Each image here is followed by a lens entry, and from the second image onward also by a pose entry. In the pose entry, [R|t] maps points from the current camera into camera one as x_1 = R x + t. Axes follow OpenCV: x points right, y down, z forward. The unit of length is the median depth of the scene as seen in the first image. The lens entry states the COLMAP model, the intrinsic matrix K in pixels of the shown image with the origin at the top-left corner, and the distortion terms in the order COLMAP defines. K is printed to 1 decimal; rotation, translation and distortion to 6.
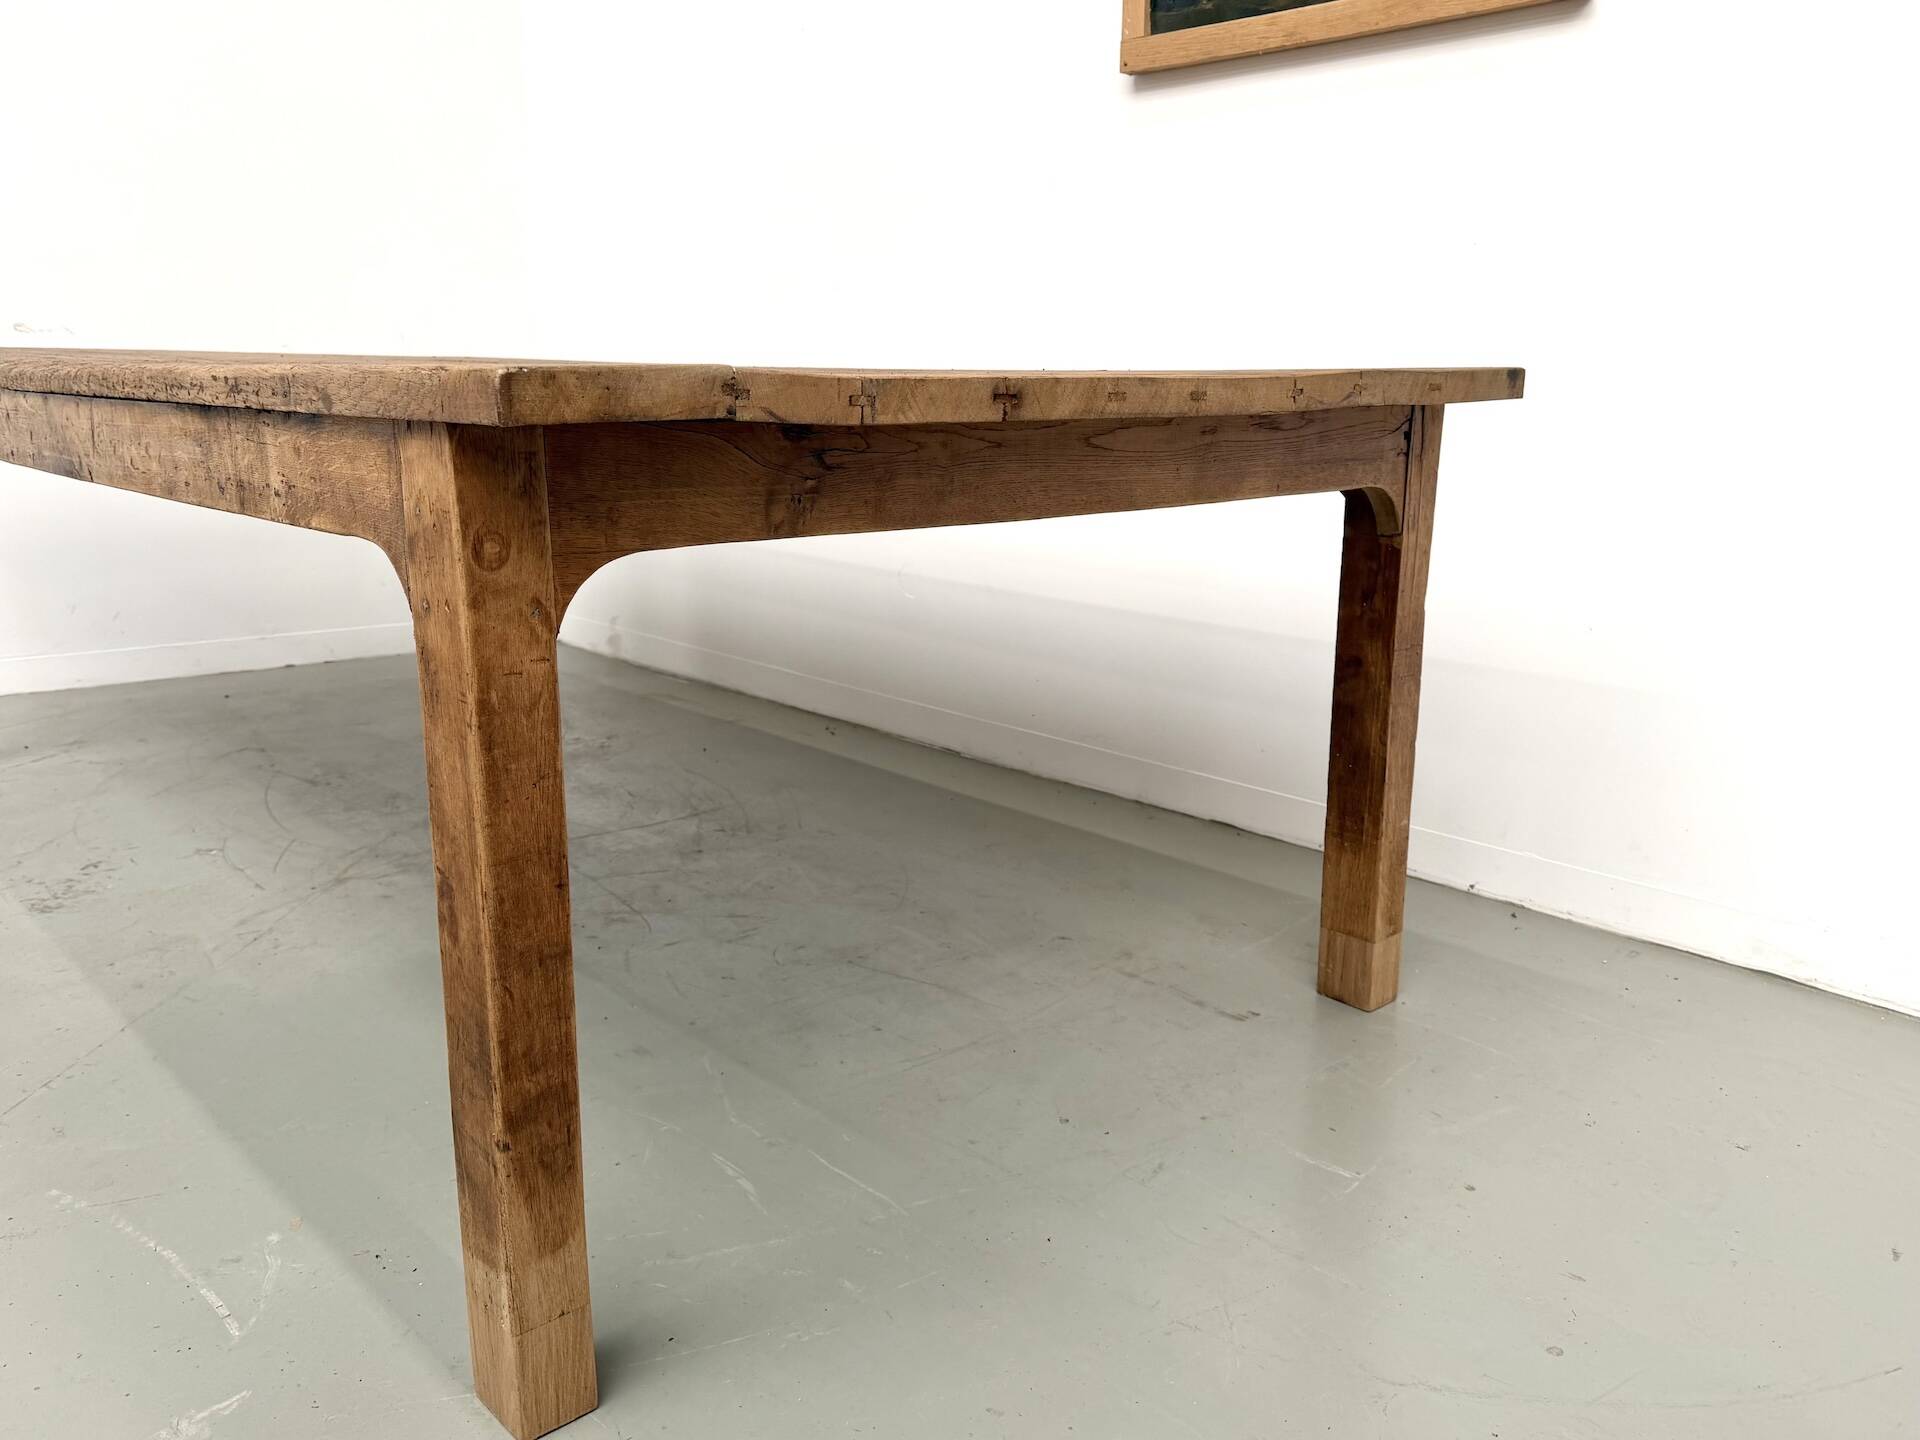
lens RADIAL K [[1524.1, 0, 975.6], [0, 1524.1, 701.3], [0, 0, 1]] dist [0.061114, -0.074156]
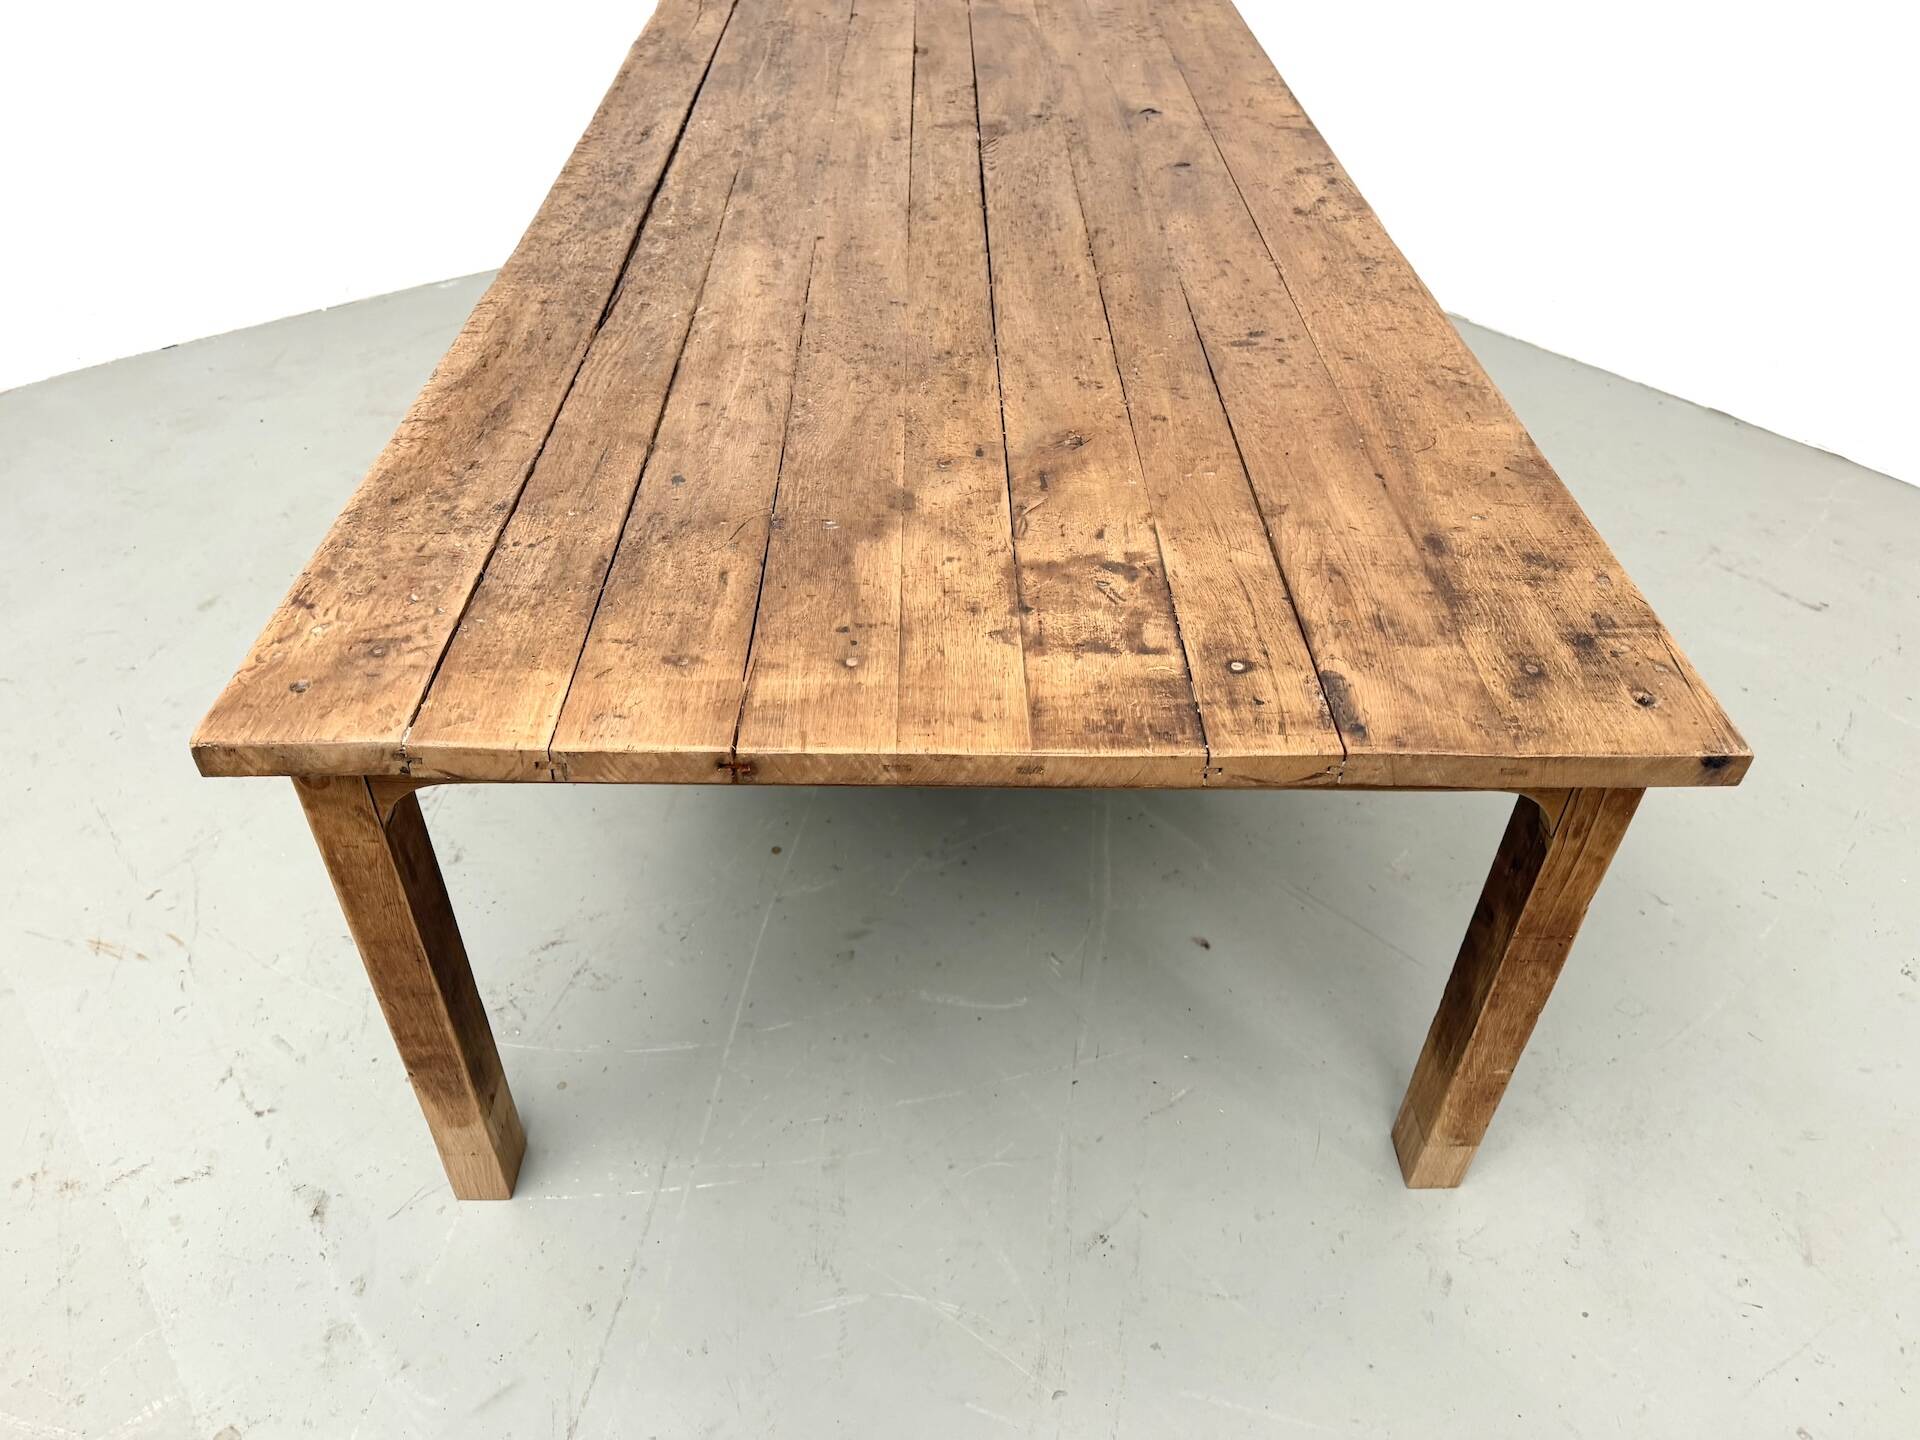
lens RADIAL K [[1356.7, 0, 949.3], [0, 1356.7, 759.2], [0, 0, 1]] dist [0.077501, -0.114659]
pose [[0.739264, 0.445777, -0.504748, 0.509136], [-0.160765, 0.844690, 0.510543, -0.602055], [0.653944, -0.296280, 0.696114, 0.403087]]
